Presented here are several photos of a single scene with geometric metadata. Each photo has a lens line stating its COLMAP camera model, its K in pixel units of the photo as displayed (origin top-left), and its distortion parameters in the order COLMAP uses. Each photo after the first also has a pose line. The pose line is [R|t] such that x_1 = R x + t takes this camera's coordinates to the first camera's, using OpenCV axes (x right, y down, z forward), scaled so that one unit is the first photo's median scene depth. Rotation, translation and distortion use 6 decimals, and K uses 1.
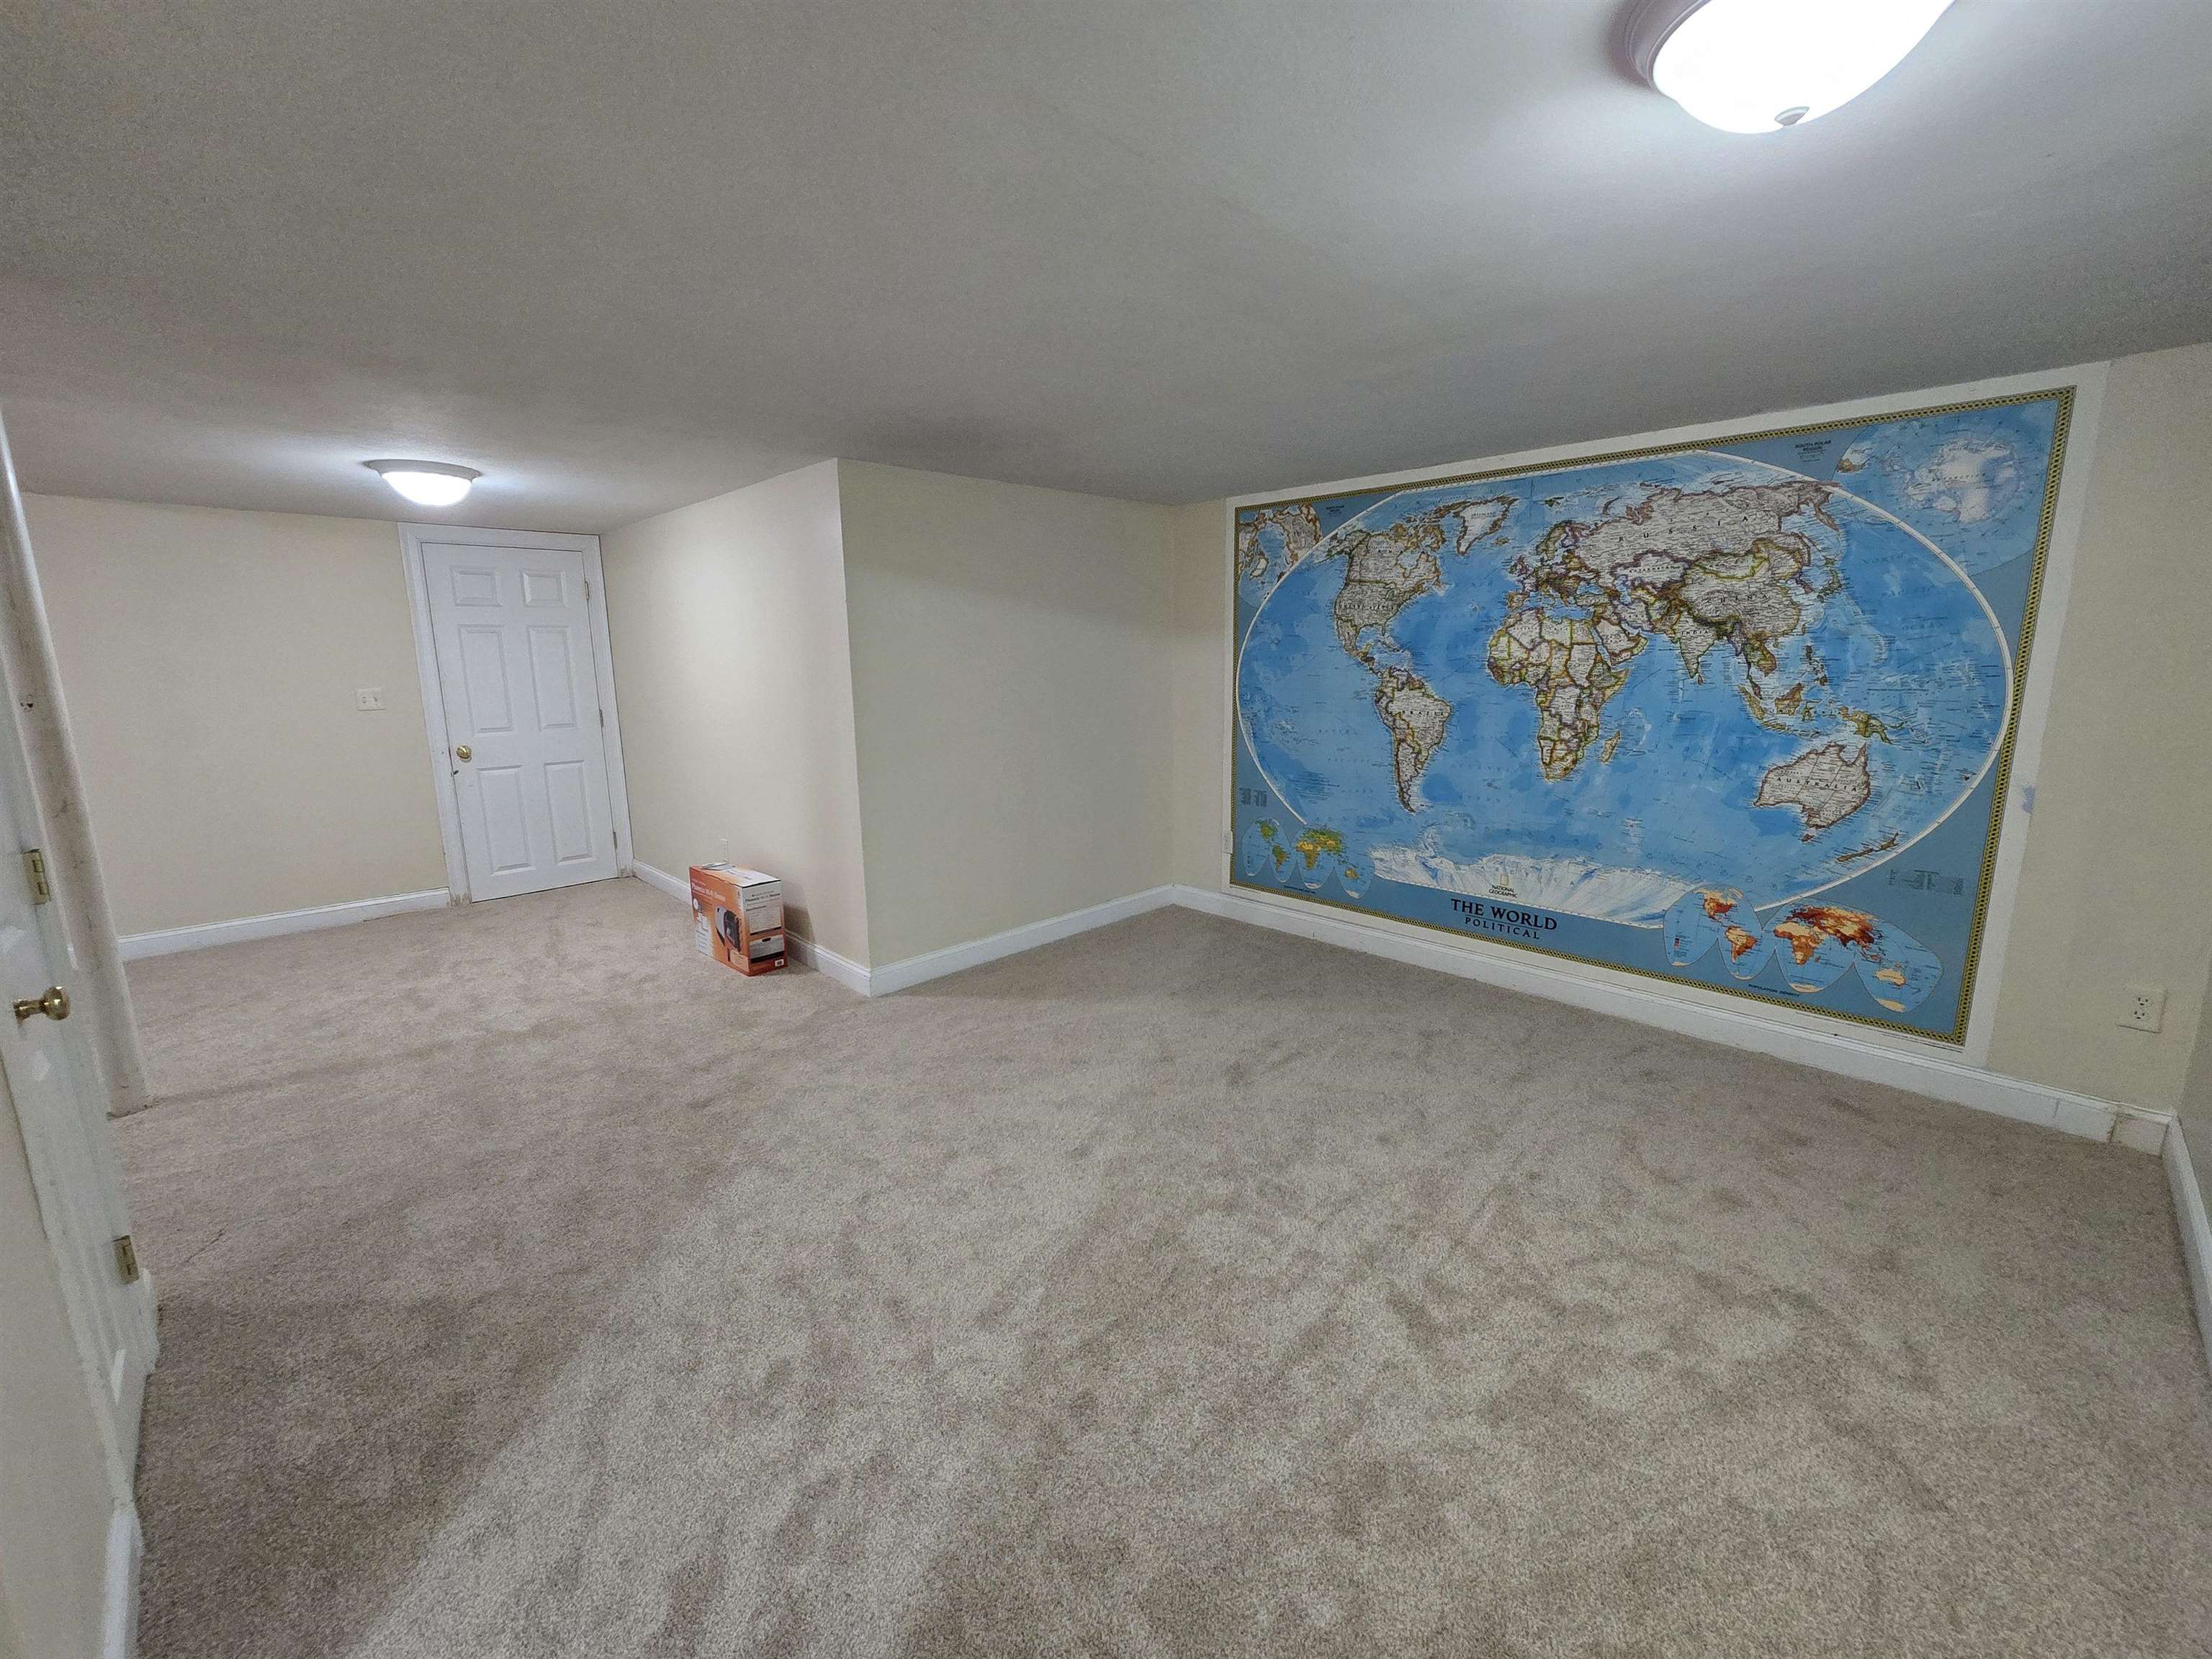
lens RADIAL K [[897.4, 0, 1097.9], [0, 897.4, 817.2], [0, 0, 1]] dist [-0.001037, -0.000132]
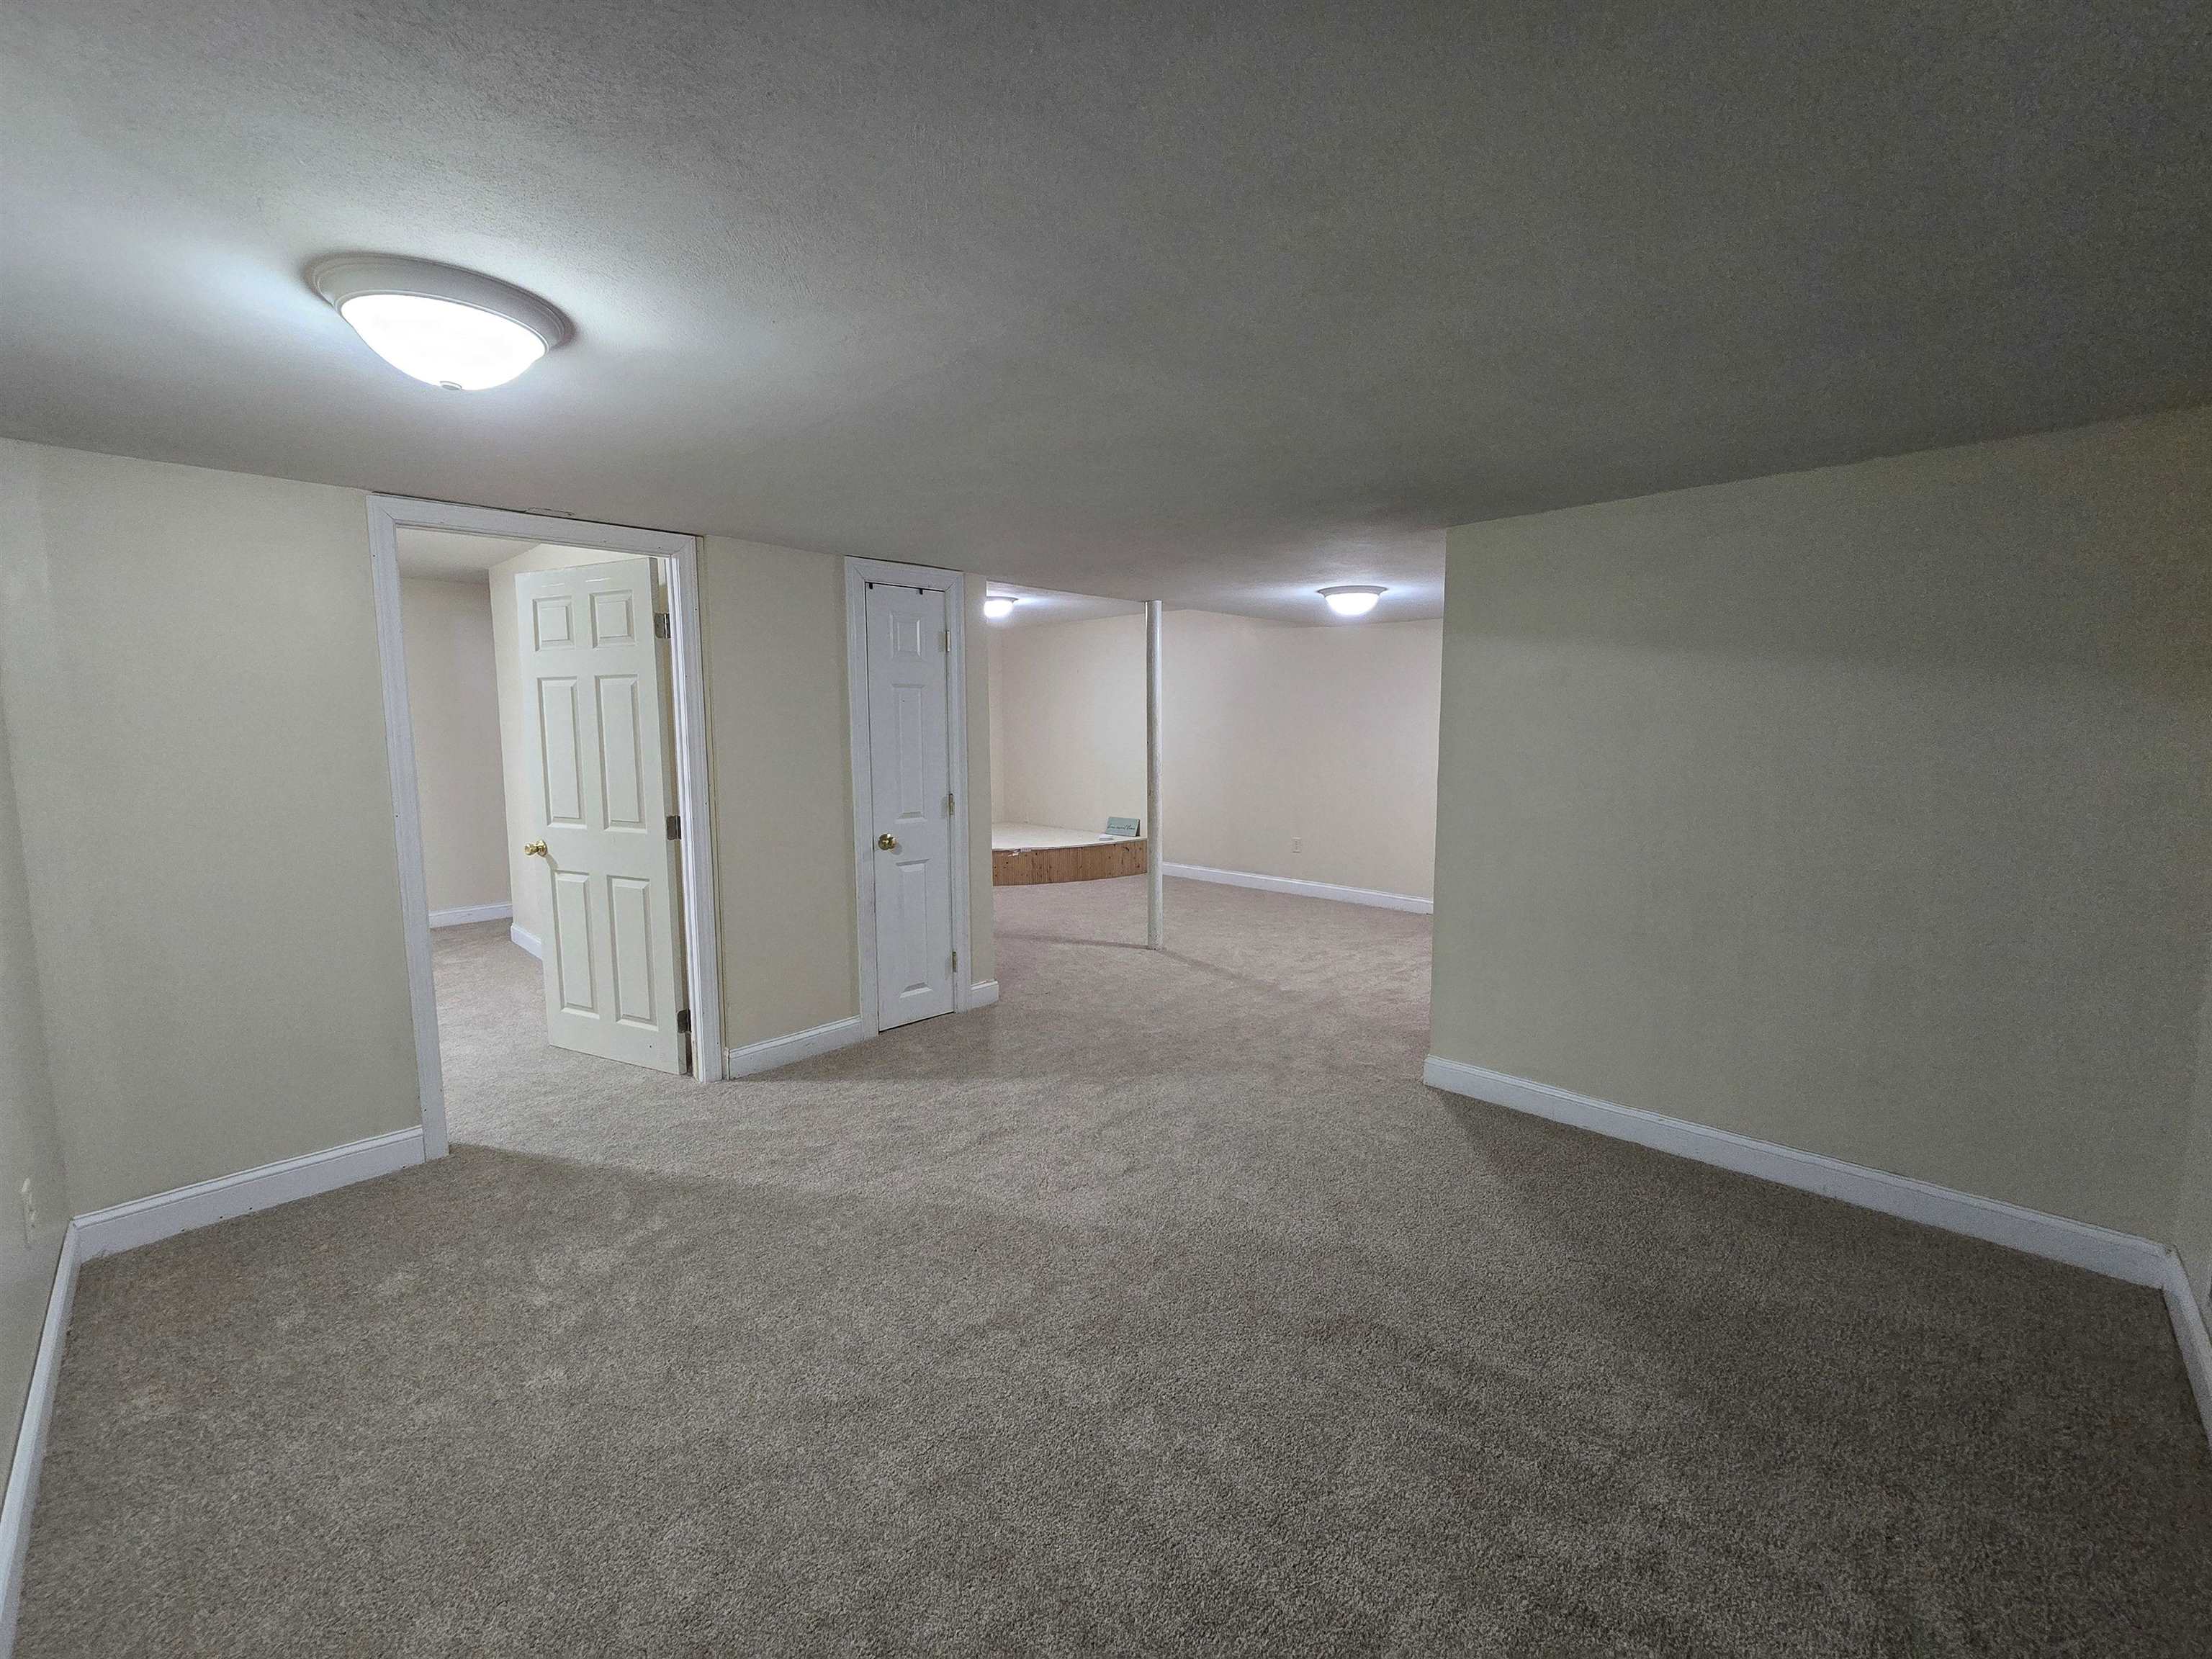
lens RADIAL K [[897.4, 0, 1097.9], [0, 897.4, 817.2], [0, 0, 1]] dist [-0.001037, -0.000132]
pose [[0.023740, 0.116090, -0.992955, 0.702865], [-0.178824, 0.977709, 0.110032, -0.124219], [0.983595, 0.174952, 0.043971, 0.636340]]
